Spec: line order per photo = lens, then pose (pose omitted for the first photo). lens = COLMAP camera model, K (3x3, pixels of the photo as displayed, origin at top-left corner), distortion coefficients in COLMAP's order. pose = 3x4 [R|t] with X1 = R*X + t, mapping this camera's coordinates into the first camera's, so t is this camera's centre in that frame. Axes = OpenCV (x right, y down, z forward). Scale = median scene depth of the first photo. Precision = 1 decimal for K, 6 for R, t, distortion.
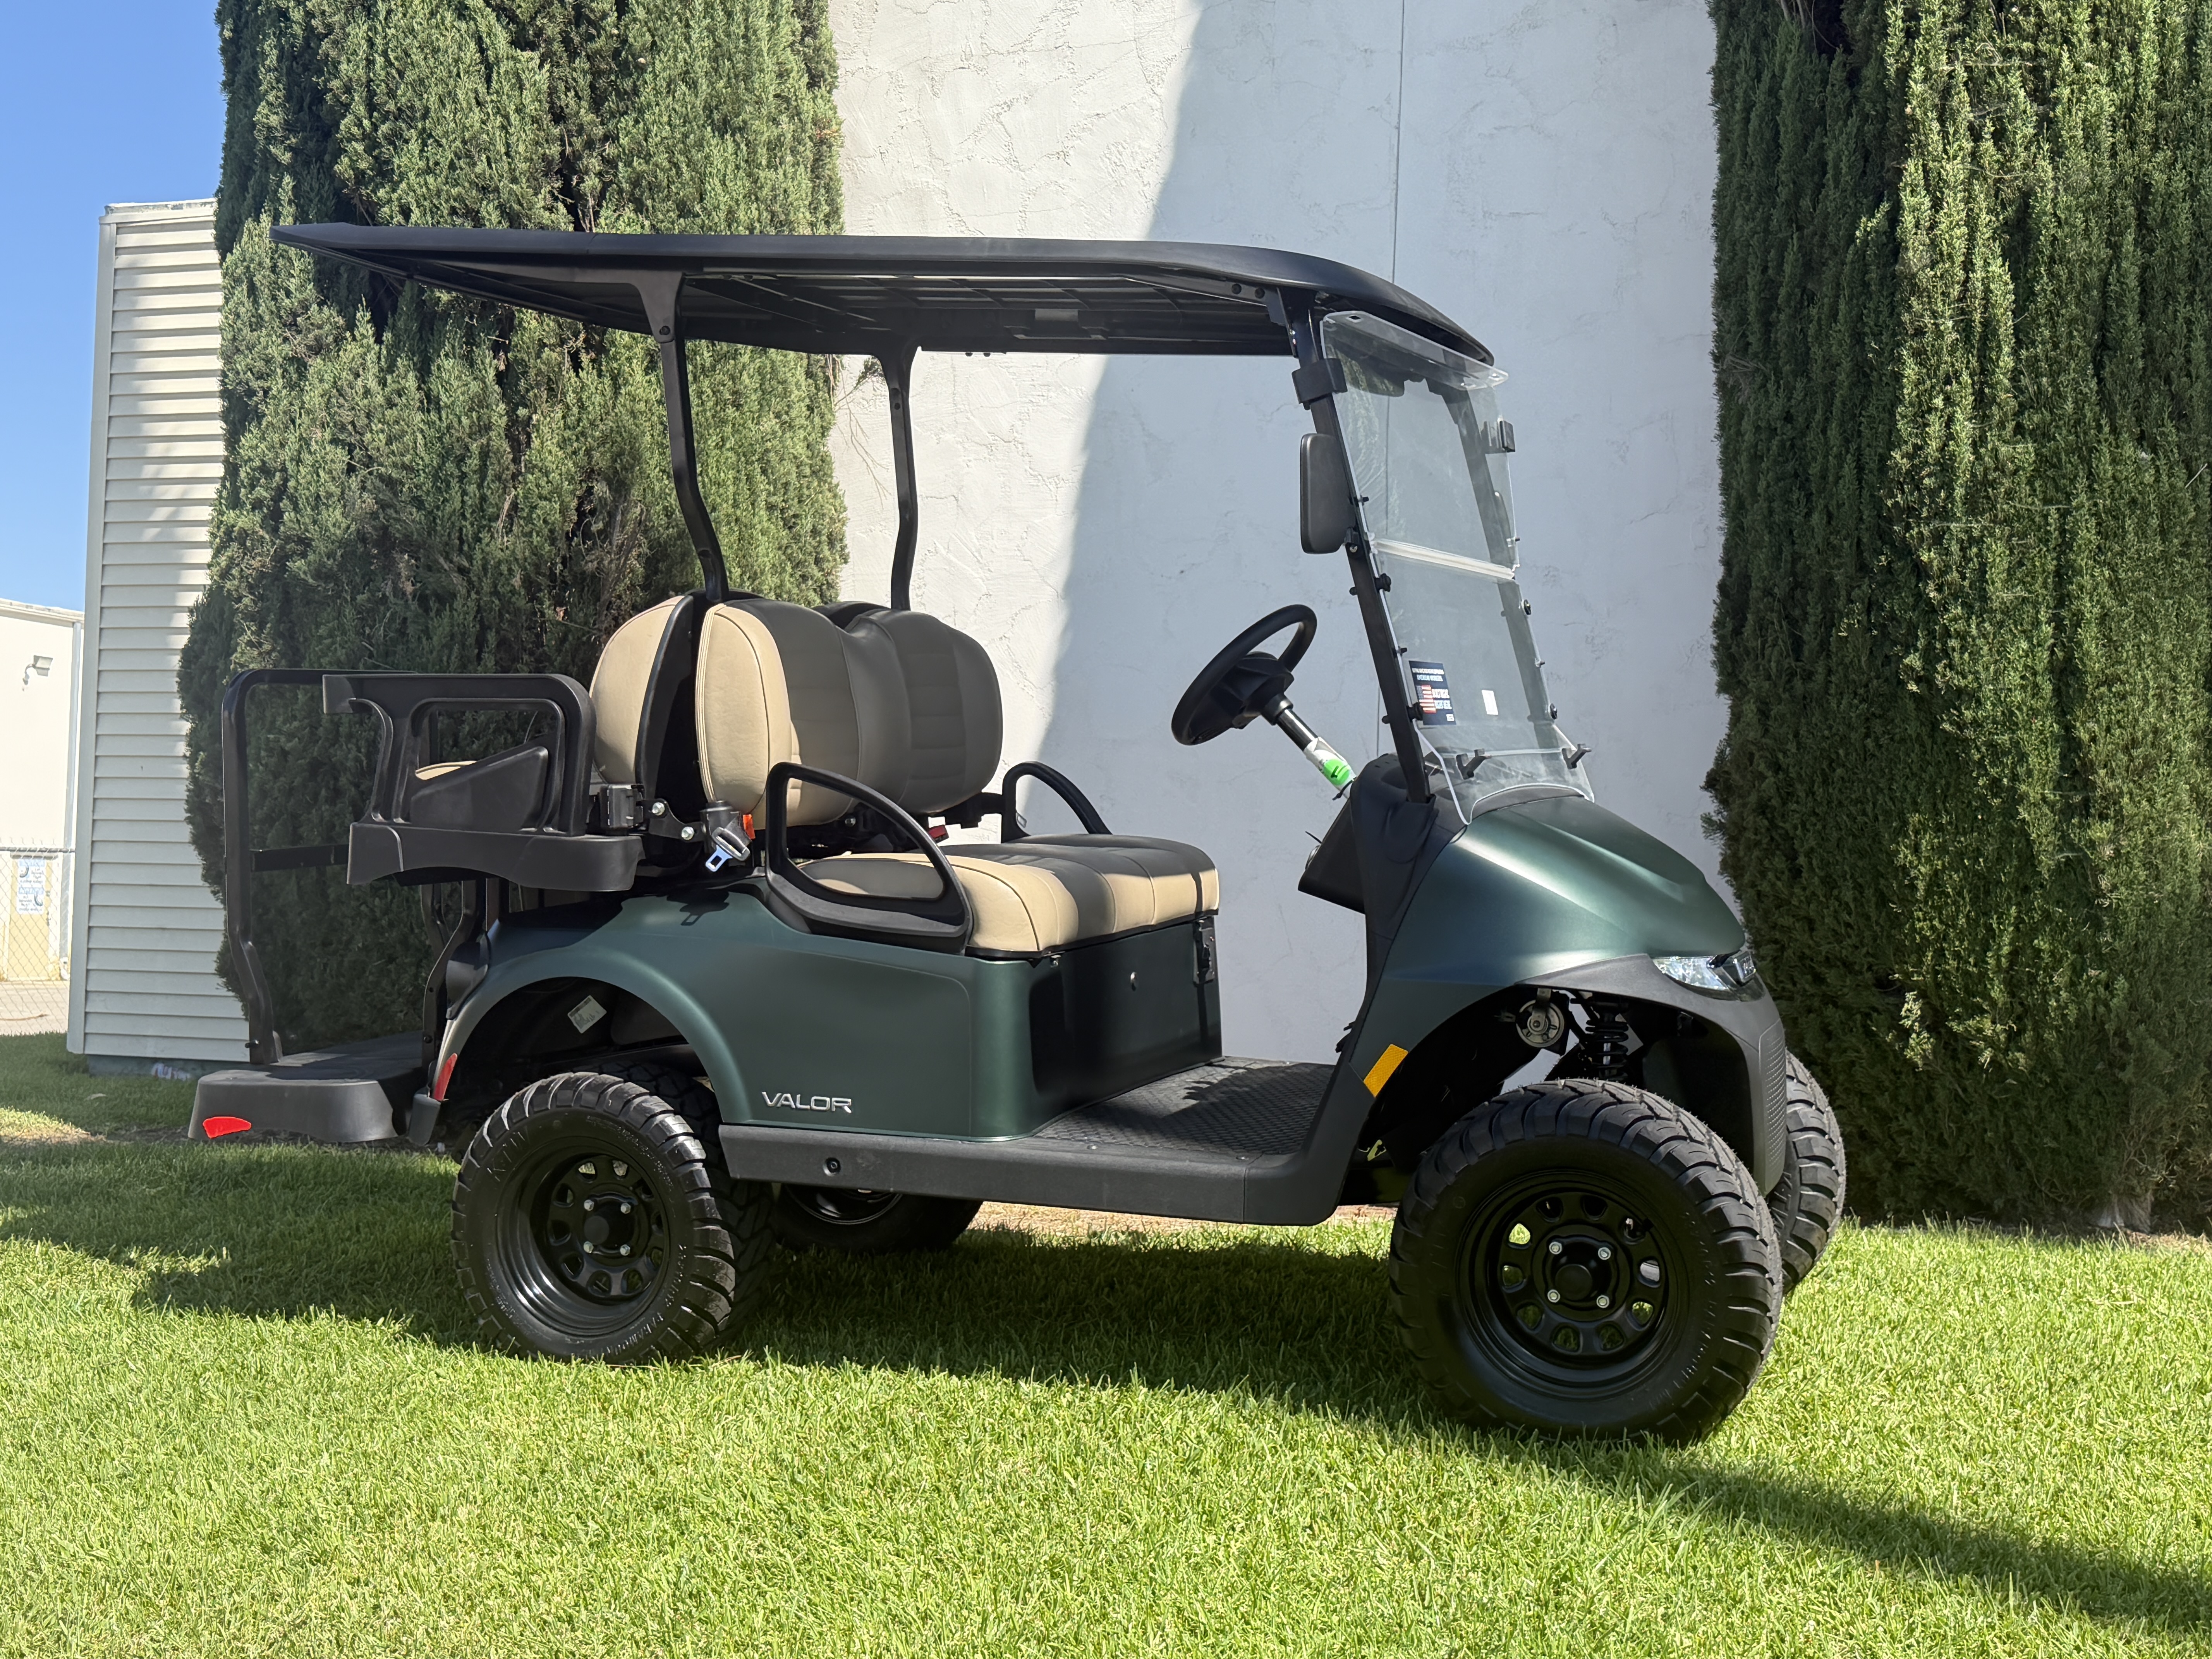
lens RADIAL K [[2623.4, 0, 1106.0], [0, 2623.4, 829.5], [0, 0, 1]] dist [0.157621, -0.003464]
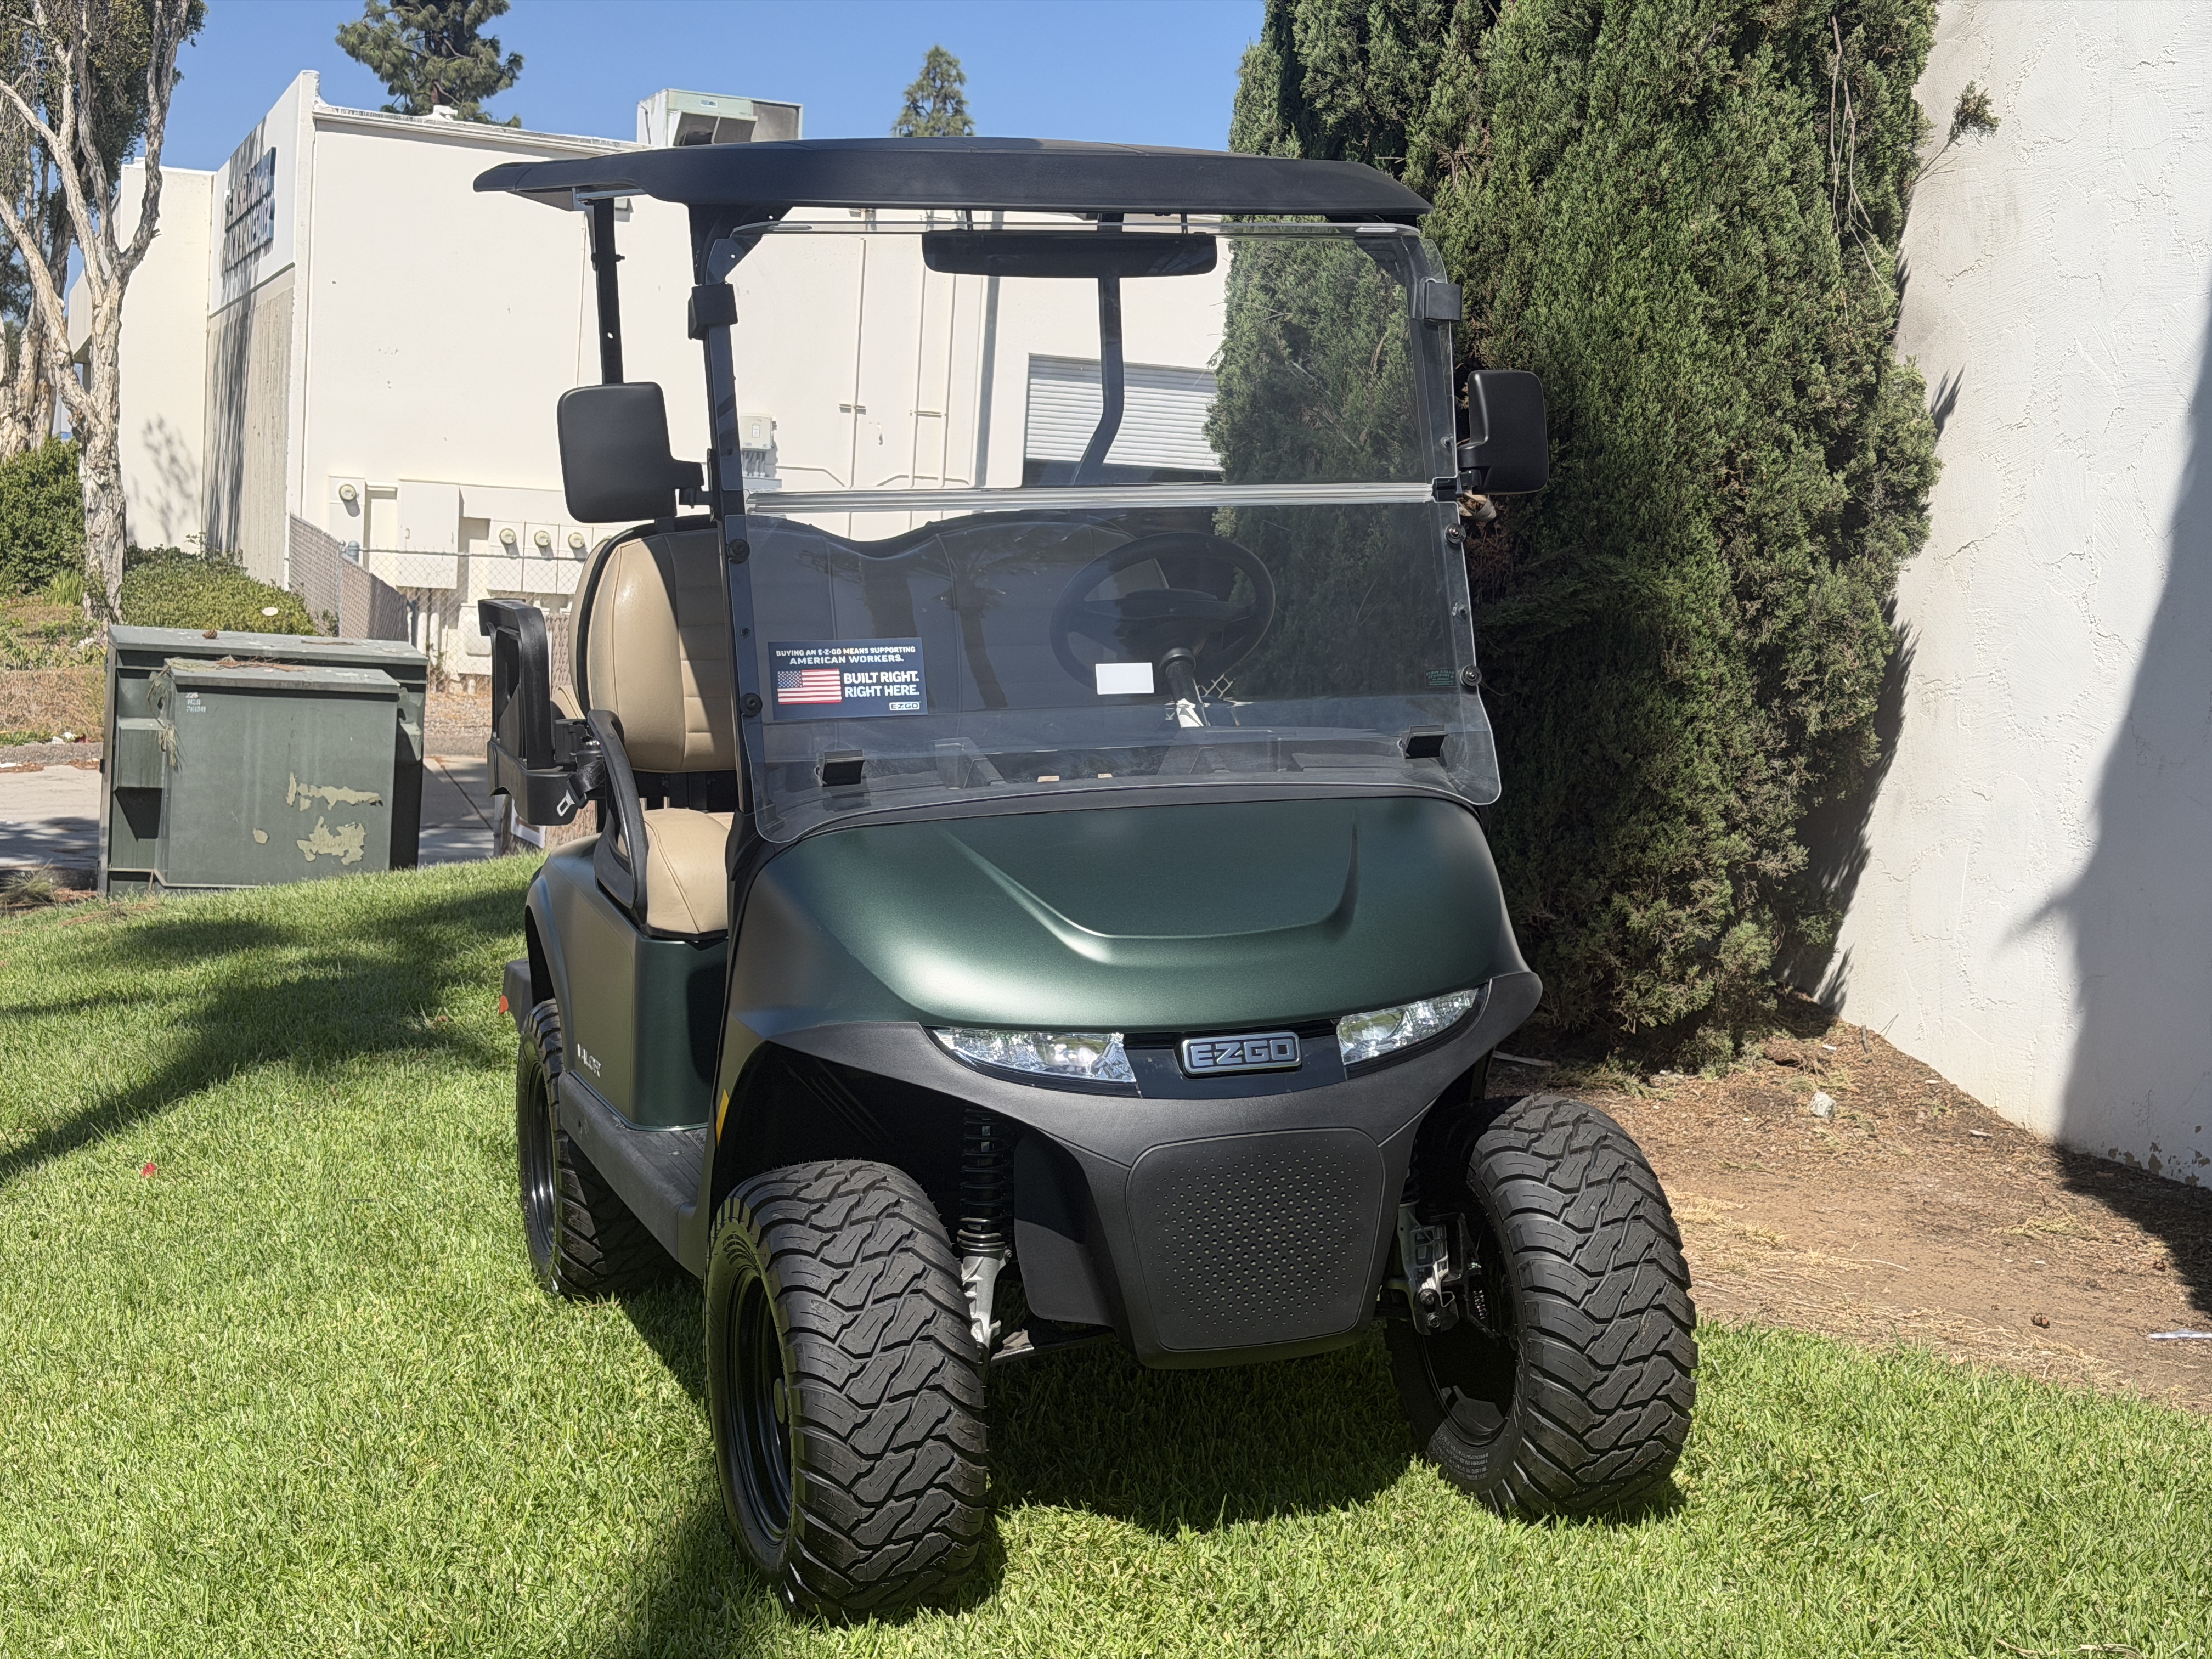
lens RADIAL K [[3131.1, 0, 1106.0], [0, 3131.1, 829.5], [0, 0, 1]] dist [0.152950, -0.082133]
pose [[0.641517, 0.082329, -0.762678, 0.539158], [-0.020962, 0.995734, 0.089855, -0.054189], [0.766822, -0.041656, 0.640506, 0.243158]]
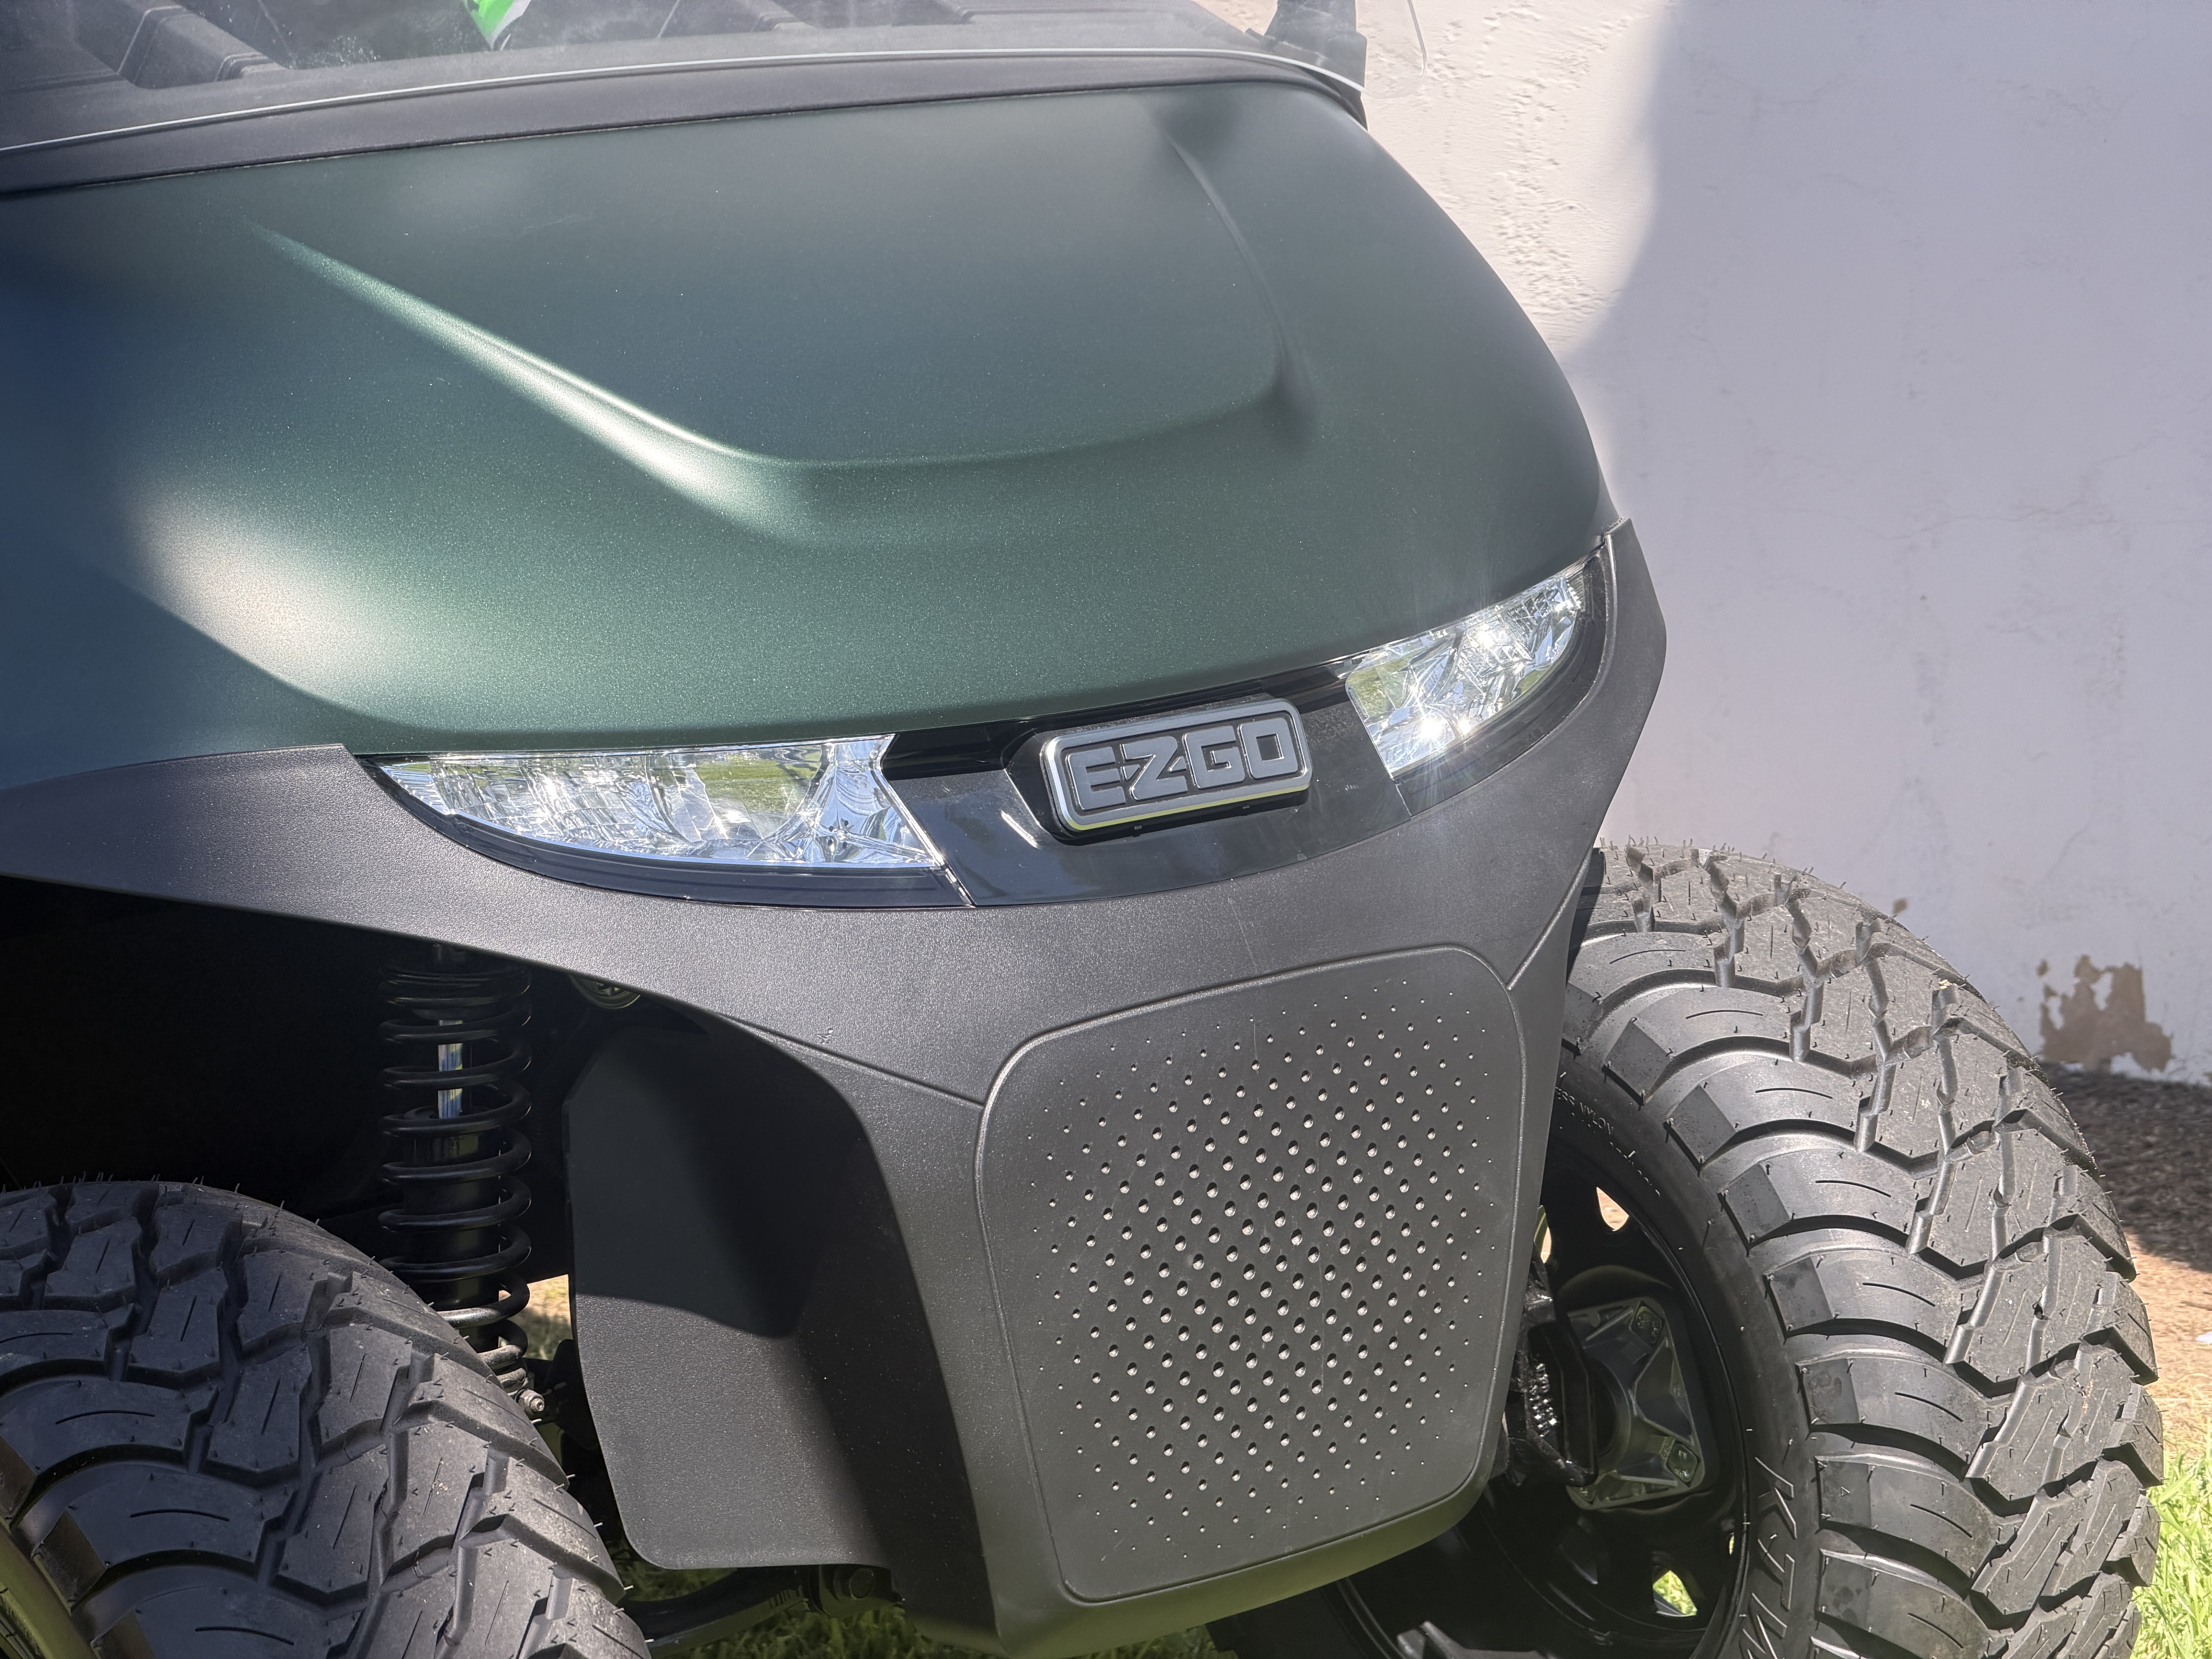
lens RADIAL K [[6685.8, 0, 1106.0], [0, 6685.8, 829.5], [0, 0, 1]] dist [0.223022, 0.950727]
pose [[0.897153, 0.054196, -0.438383, 0.328186], [0.007377, 0.990468, 0.137545, -0.021623], [0.441659, -0.126632, 0.888201, 0.235065]]
